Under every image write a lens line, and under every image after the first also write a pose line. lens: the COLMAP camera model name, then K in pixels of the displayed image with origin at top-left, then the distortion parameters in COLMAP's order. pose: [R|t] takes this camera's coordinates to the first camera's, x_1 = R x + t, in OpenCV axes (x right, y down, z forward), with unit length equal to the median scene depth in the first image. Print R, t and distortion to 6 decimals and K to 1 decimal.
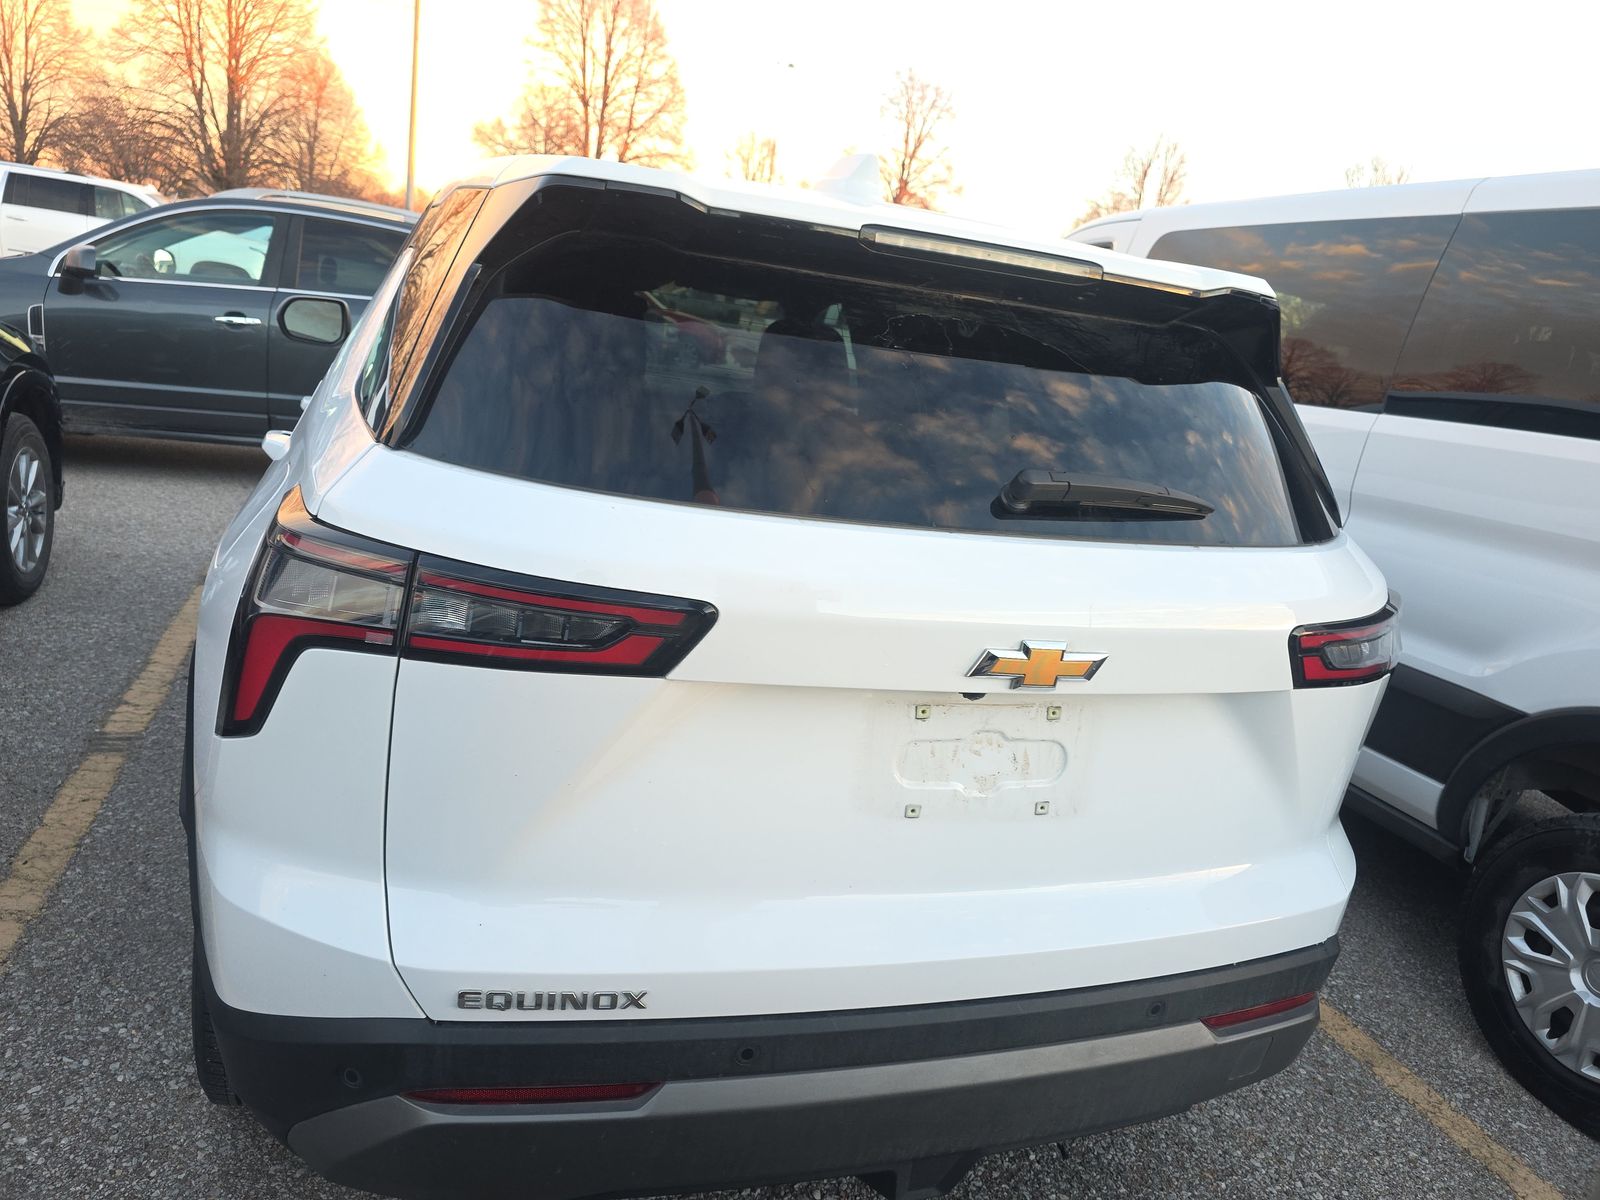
lens RADIAL K [[1116.1, 0, 827.5], [0, 1116.1, 599.0], [0, 0, 1]] dist [0.058410, -0.060518]
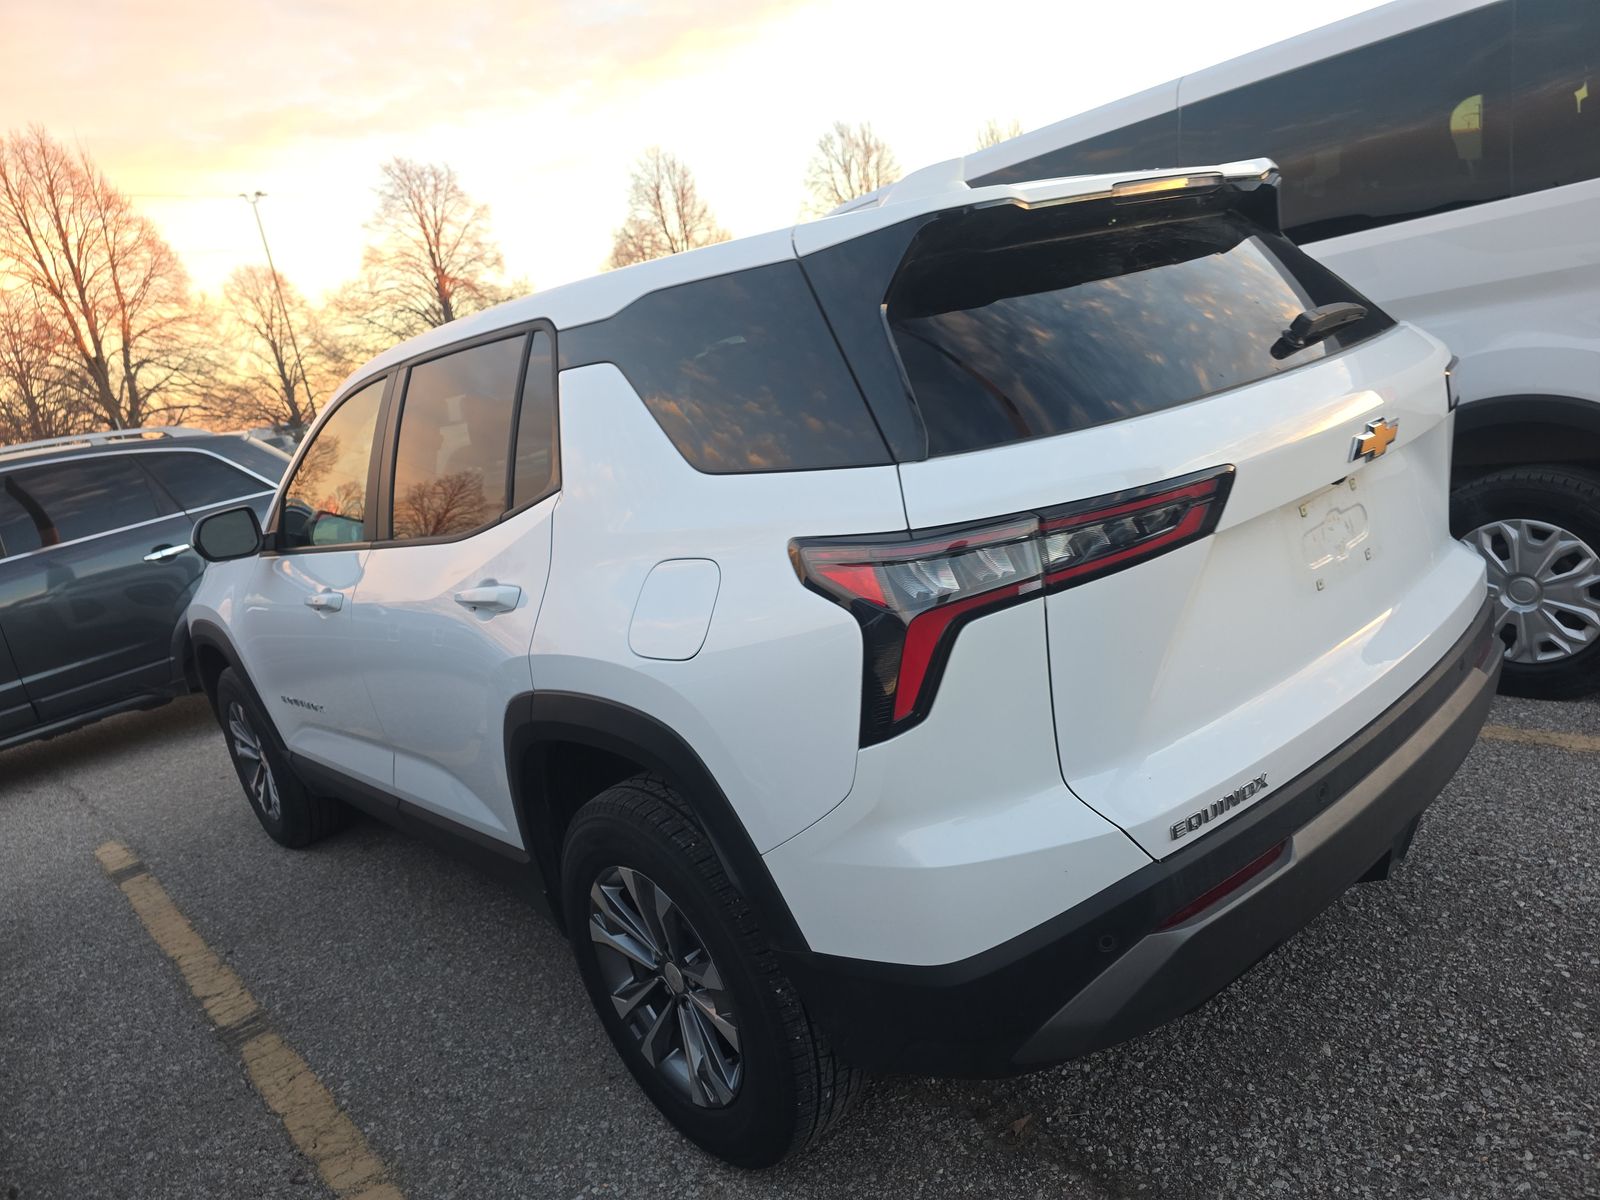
lens RADIAL K [[1116.1, 0, 827.5], [0, 1116.1, 599.0], [0, 0, 1]] dist [0.058410, -0.060518]
pose [[0.866024, -0.391821, 0.310610, -0.371406], [0.402113, 0.914992, 0.033076, -0.031700], [-0.297165, 0.096255, 0.949962, -0.040024]]
